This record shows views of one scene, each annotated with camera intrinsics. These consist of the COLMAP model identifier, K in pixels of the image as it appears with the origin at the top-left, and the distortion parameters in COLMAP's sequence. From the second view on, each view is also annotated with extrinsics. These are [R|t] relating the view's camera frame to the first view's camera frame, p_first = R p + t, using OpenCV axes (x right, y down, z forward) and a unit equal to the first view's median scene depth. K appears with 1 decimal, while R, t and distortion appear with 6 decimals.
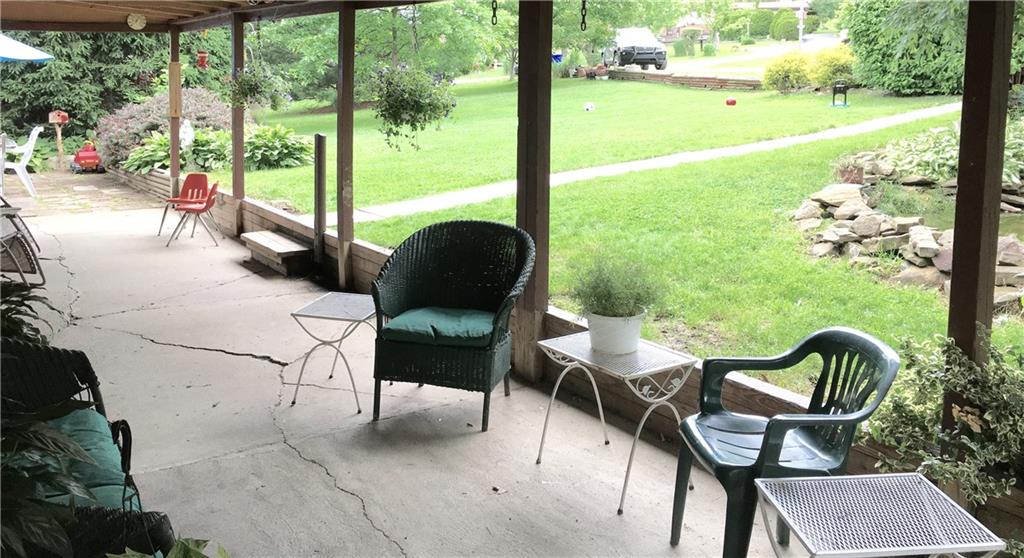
lens RADIAL K [[856.0, 0, 511.6], [0, 856.0, 169.4], [0, 0, 1]] dist [0.003841, -0.003390]
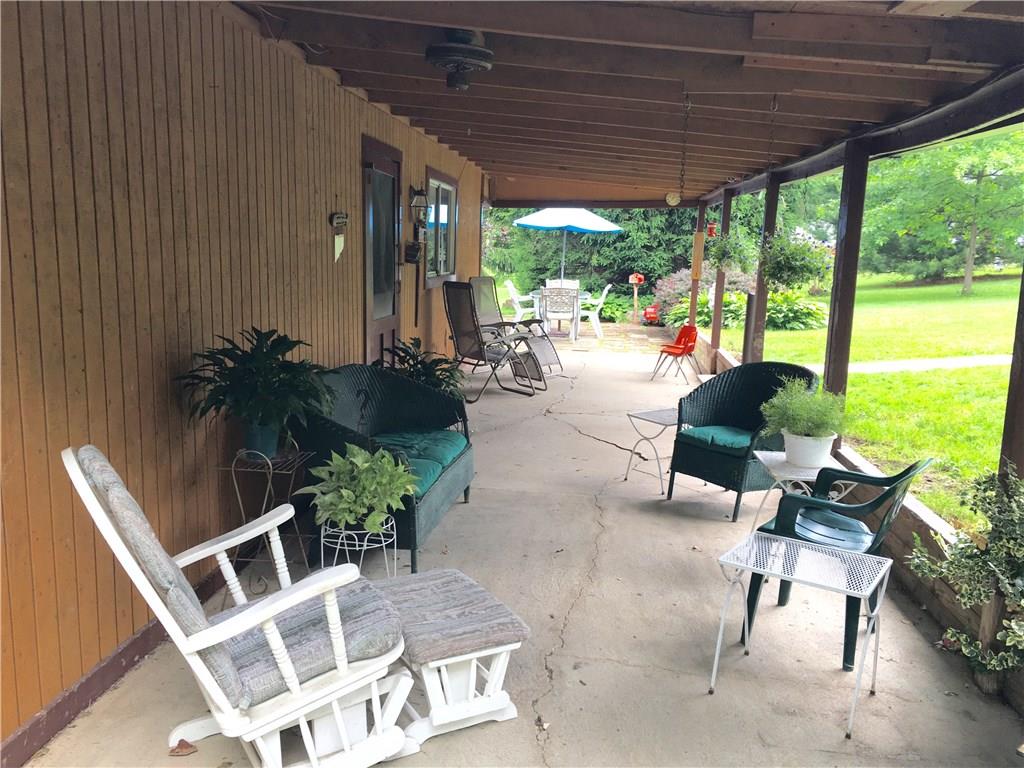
lens RADIAL K [[873.1, 0, 512.0], [0, 873.1, 384.0], [0, 0, 1]] dist [0.002236, 0.002054]
pose [[0.748206, 0.110270, -0.654239, 0.179649], [-0.081885, 0.993900, 0.073872, 0.011448], [0.658394, -0.001699, 0.752672, -0.061007]]
